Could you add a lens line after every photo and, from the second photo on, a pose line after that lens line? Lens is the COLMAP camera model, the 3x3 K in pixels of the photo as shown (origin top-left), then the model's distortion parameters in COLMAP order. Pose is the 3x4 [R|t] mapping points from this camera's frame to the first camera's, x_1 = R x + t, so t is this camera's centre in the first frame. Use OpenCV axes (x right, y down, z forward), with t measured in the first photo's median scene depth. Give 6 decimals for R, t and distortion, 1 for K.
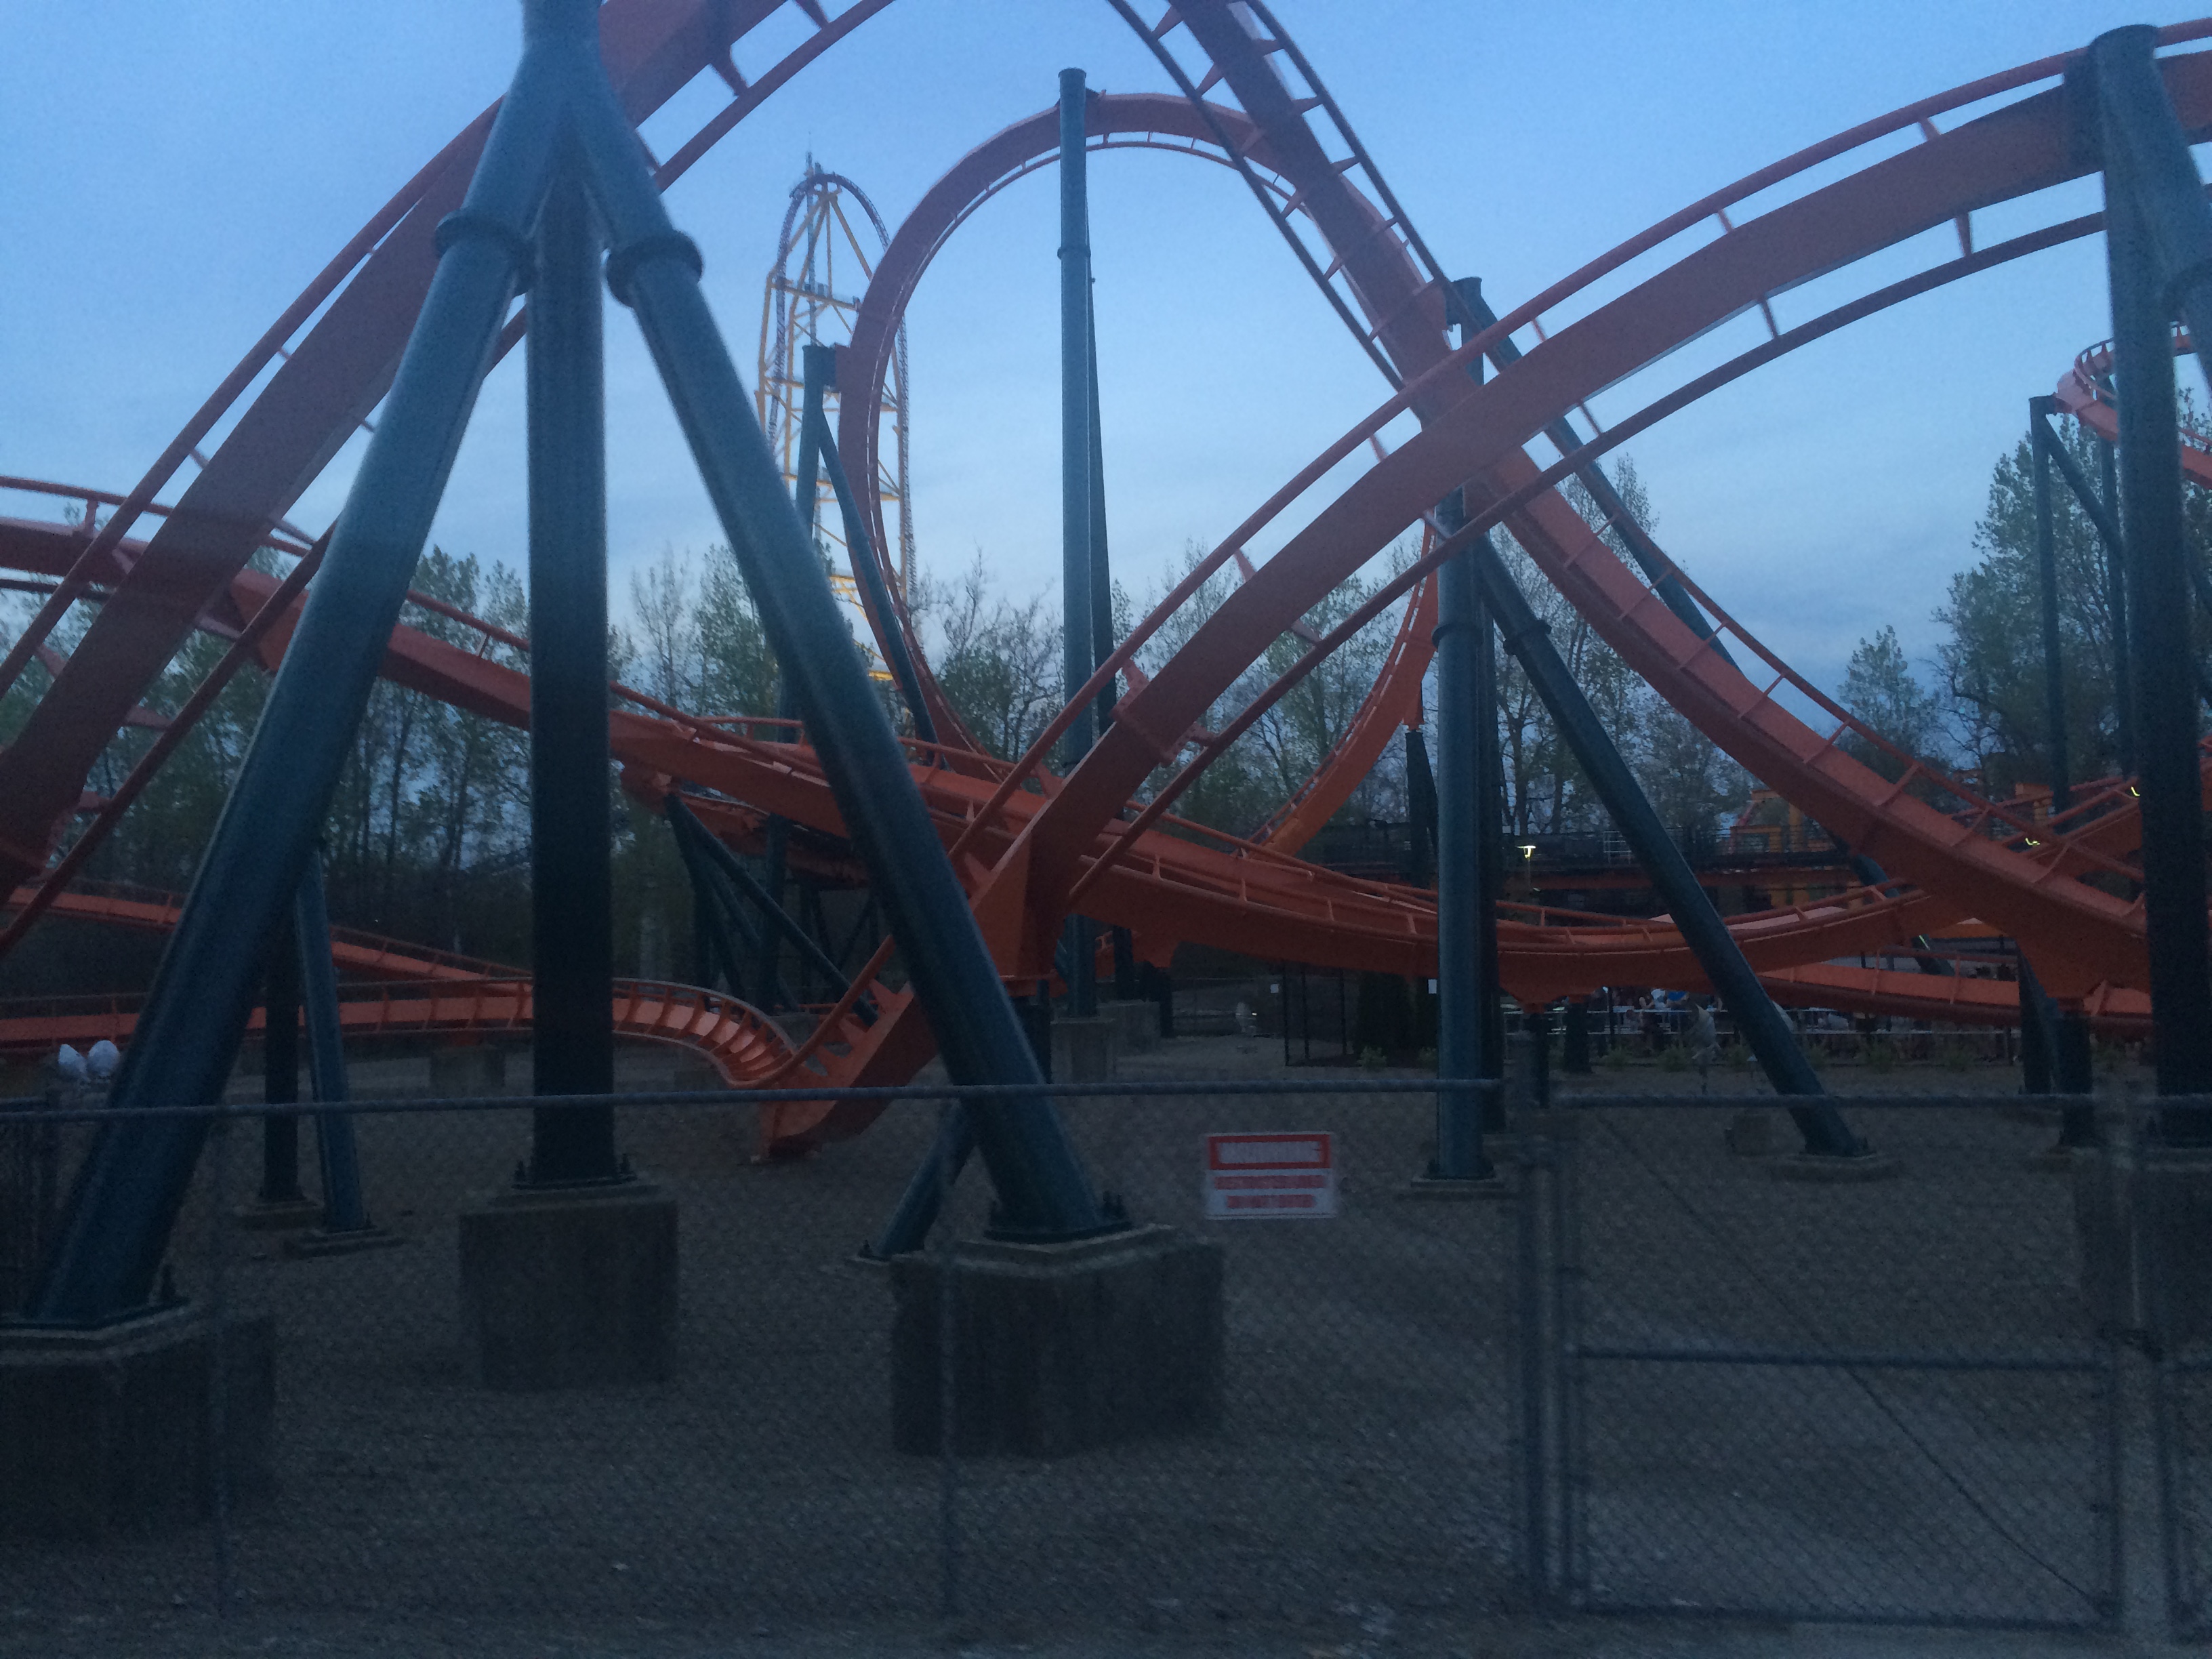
lens RADIAL K [[1868.4, 0, 1106.0], [0, 1868.4, 829.5], [0, 0, 1]] dist [-0.004540, -0.004125]
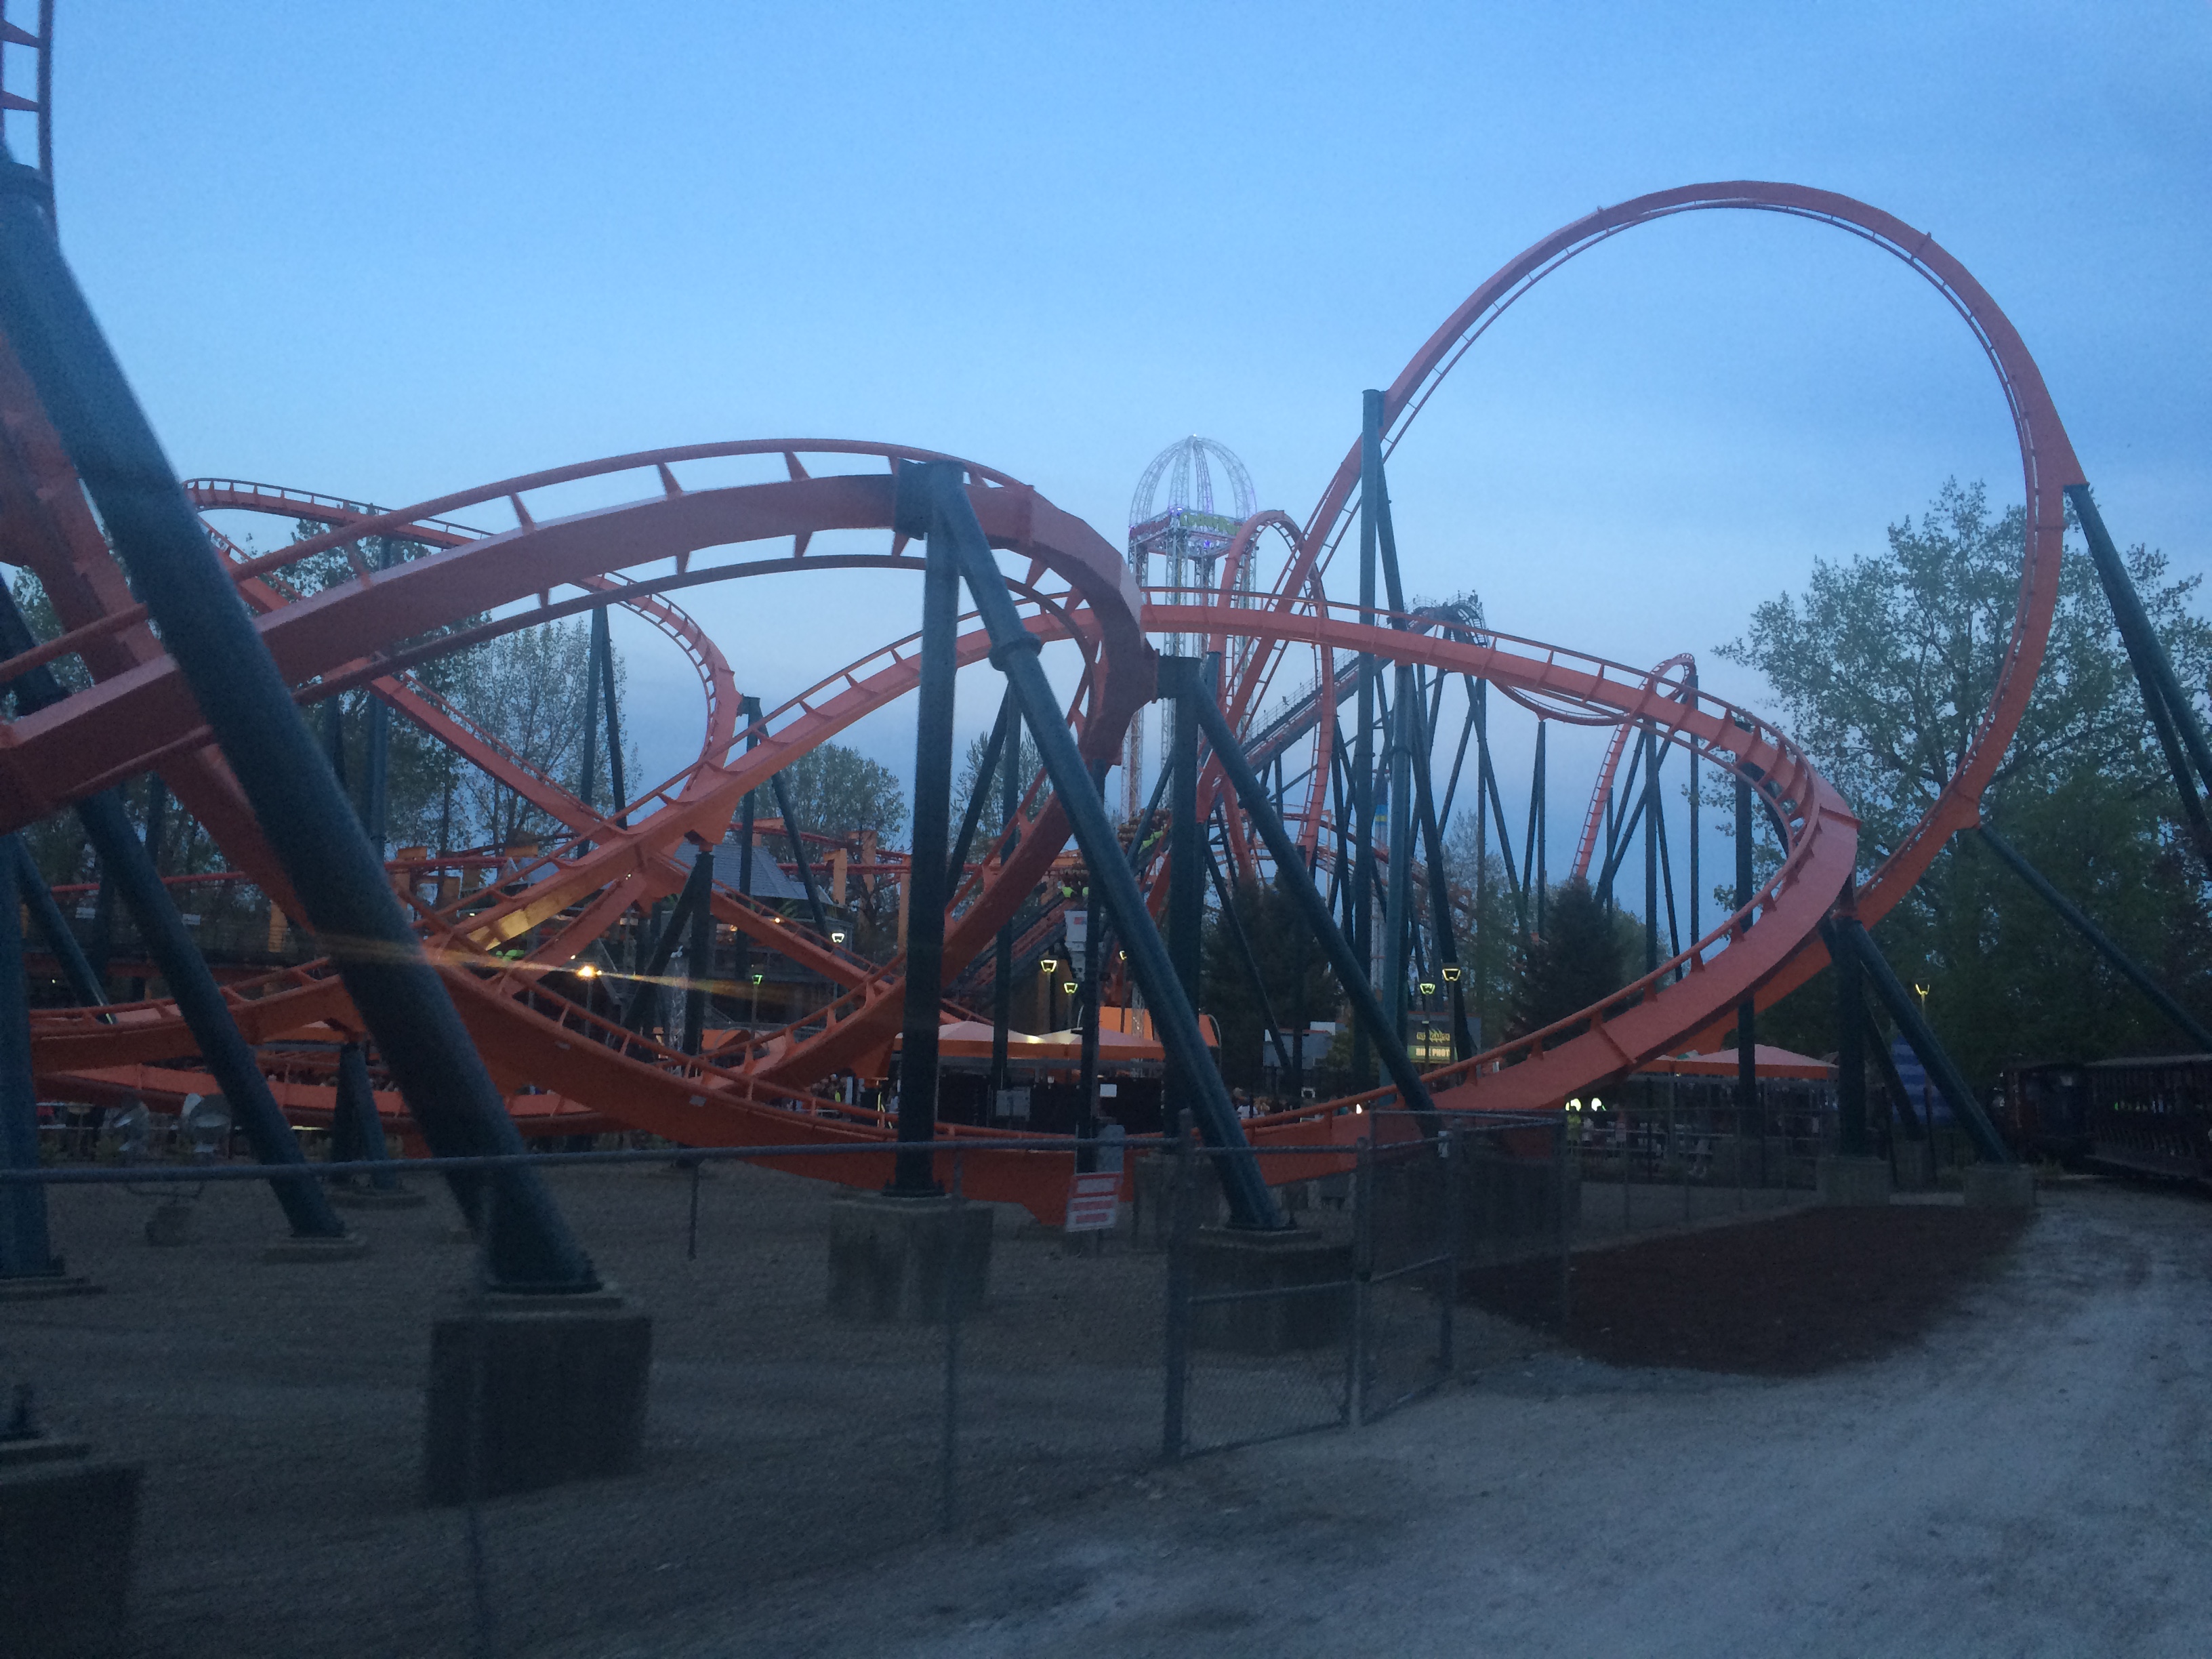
lens RADIAL K [[1868.4, 0, 1106.0], [0, 1868.4, 829.5], [0, 0, 1]] dist [-0.004540, -0.004125]
pose [[0.498909, 0.150772, 0.853439, -0.862825], [-0.104383, 0.988036, -0.113529, 0.037547], [-0.860345, -0.032443, 0.508678, 0.144557]]
